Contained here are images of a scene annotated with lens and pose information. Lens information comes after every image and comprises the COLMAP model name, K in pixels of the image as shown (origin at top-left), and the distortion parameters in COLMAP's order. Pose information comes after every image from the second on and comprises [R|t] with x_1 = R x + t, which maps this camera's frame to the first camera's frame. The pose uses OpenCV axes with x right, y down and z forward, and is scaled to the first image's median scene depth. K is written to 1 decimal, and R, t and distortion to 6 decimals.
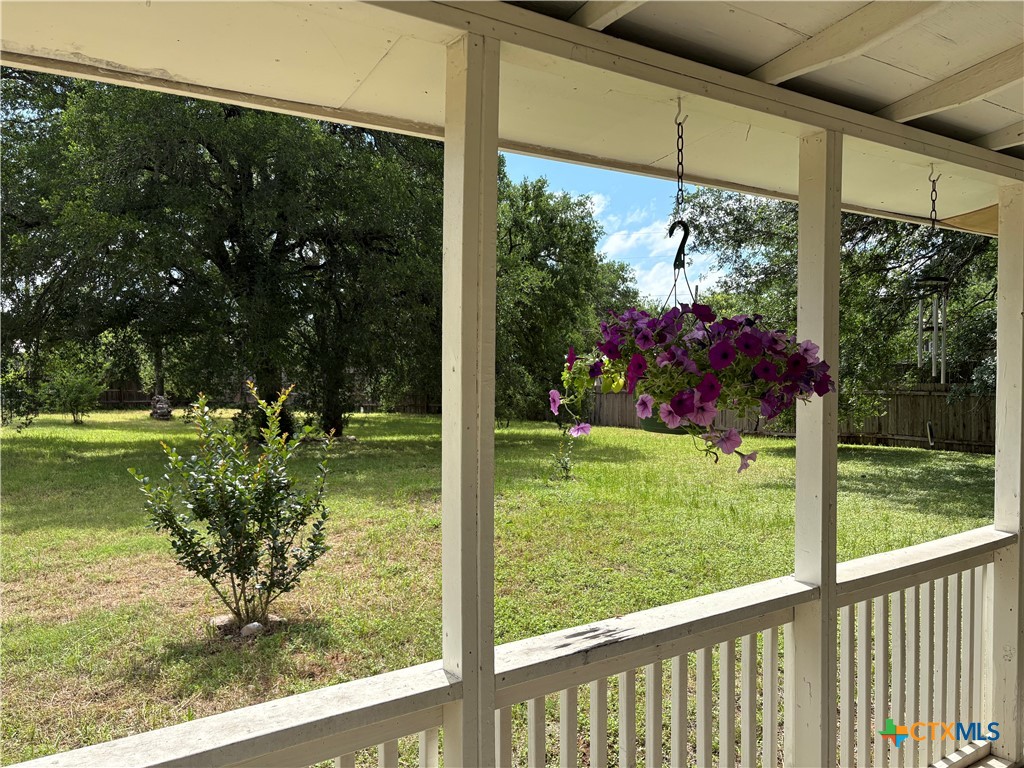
lens RADIAL K [[773.1, 0, 511.5], [0, 773.1, 383.7], [0, 0, 1]] dist [0.045029, -0.048108]
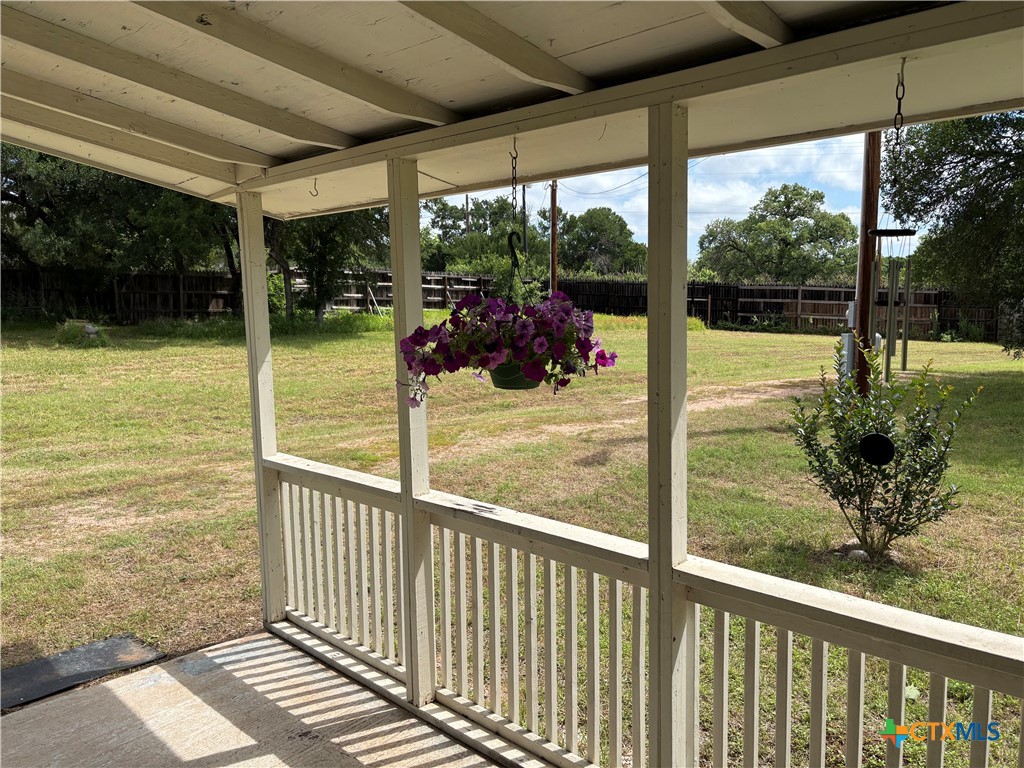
lens RADIAL K [[773.1, 0, 512.5], [0, 773.1, 383.2], [0, 0, 1]] dist [0.045029, -0.048108]
pose [[0.223226, 0.109639, -0.968581, 1.509965], [-0.023400, 0.993971, 0.107120, -0.088377], [0.974486, -0.001247, 0.224445, 0.678054]]
